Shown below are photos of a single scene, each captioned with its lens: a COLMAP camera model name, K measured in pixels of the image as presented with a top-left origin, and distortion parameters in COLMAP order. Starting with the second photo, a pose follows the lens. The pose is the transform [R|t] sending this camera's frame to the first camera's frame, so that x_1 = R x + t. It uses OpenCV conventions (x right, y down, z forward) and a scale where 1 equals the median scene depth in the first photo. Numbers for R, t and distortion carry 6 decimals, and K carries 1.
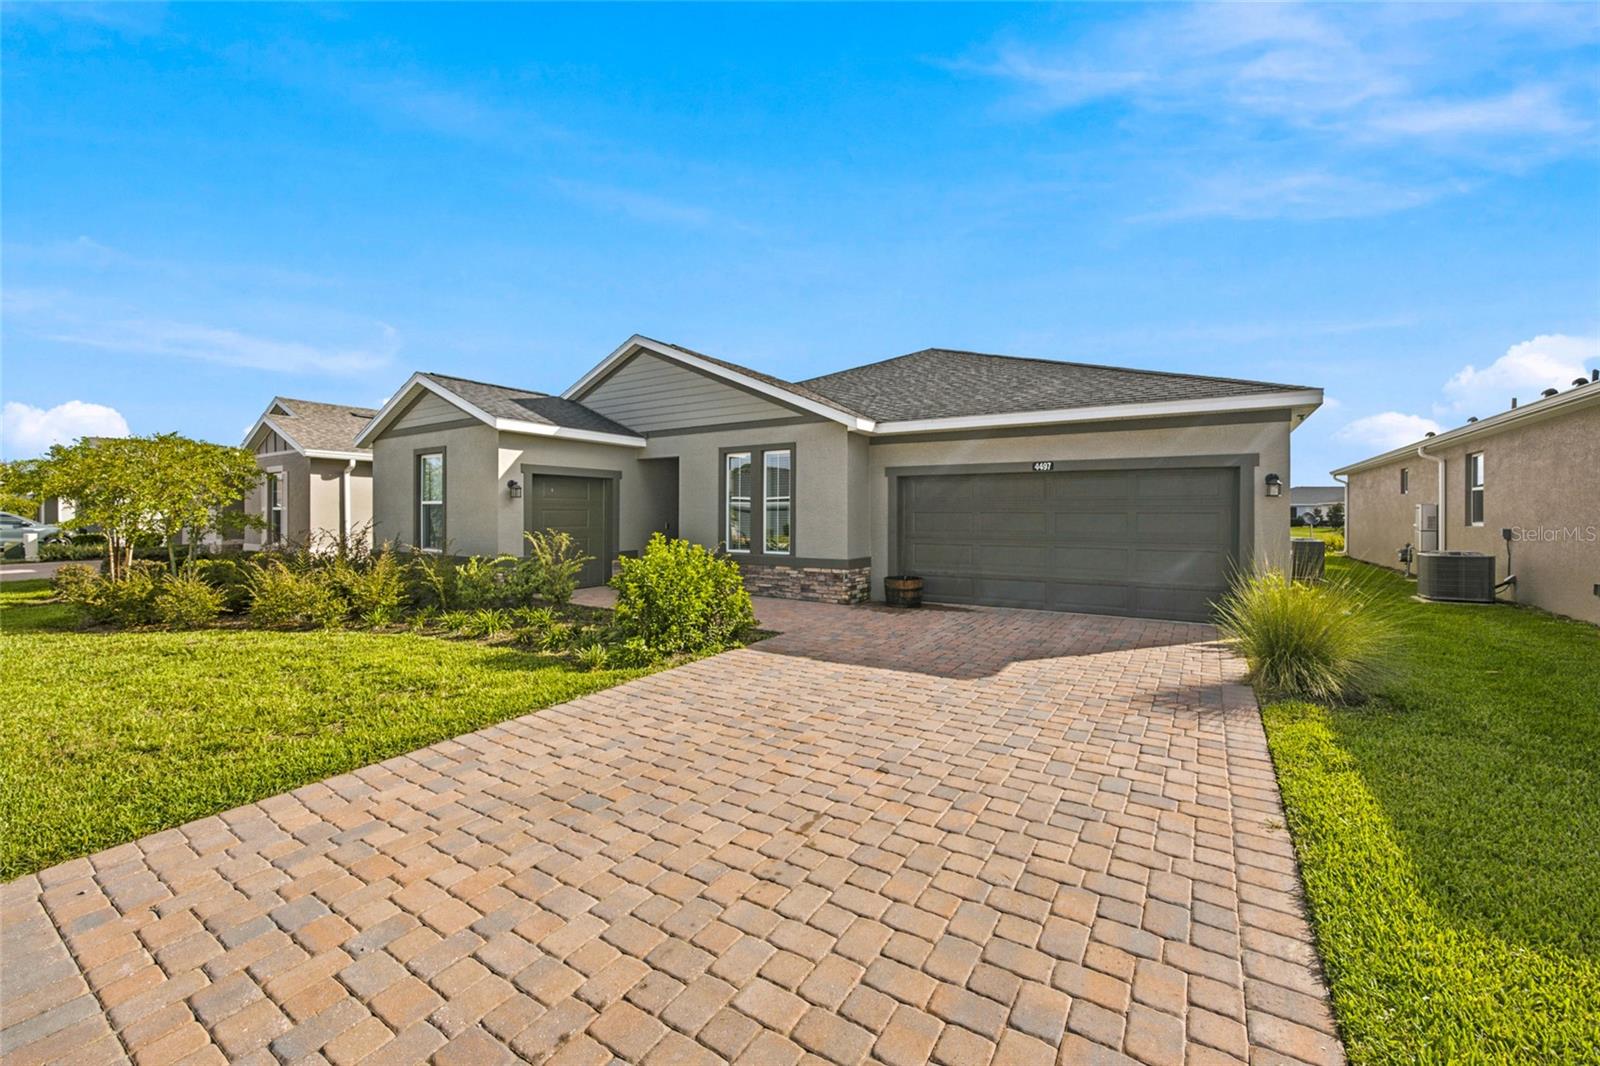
lens RADIAL K [[651.4, 0, 799.3], [0, 651.4, 509.6], [0, 0, 1]] dist [-0.009062, 0.000587]
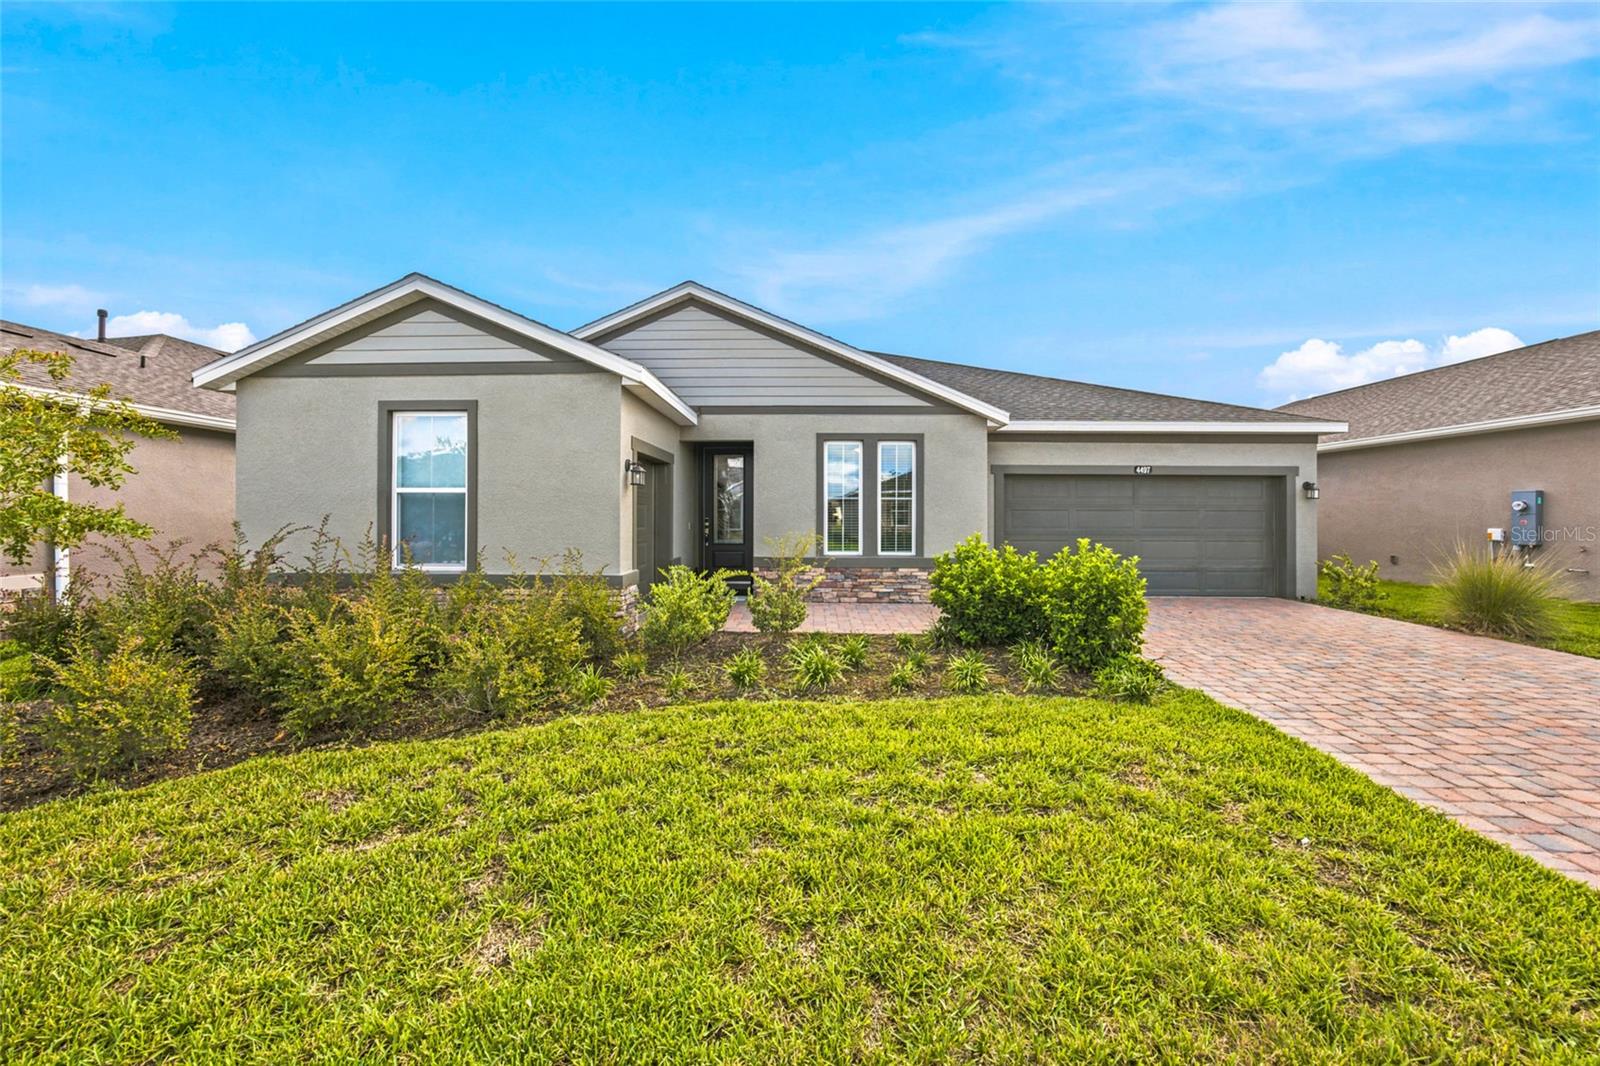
lens RADIAL K [[651.4, 0, 799.3], [0, 651.4, 509.6], [0, 0, 1]] dist [-0.009062, 0.000587]
pose [[0.844992, 0.005434, 0.534751, -0.644589], [-0.006372, 0.999980, -0.000093, 0.006004], [-0.534740, -0.003329, 0.845010, 0.310570]]
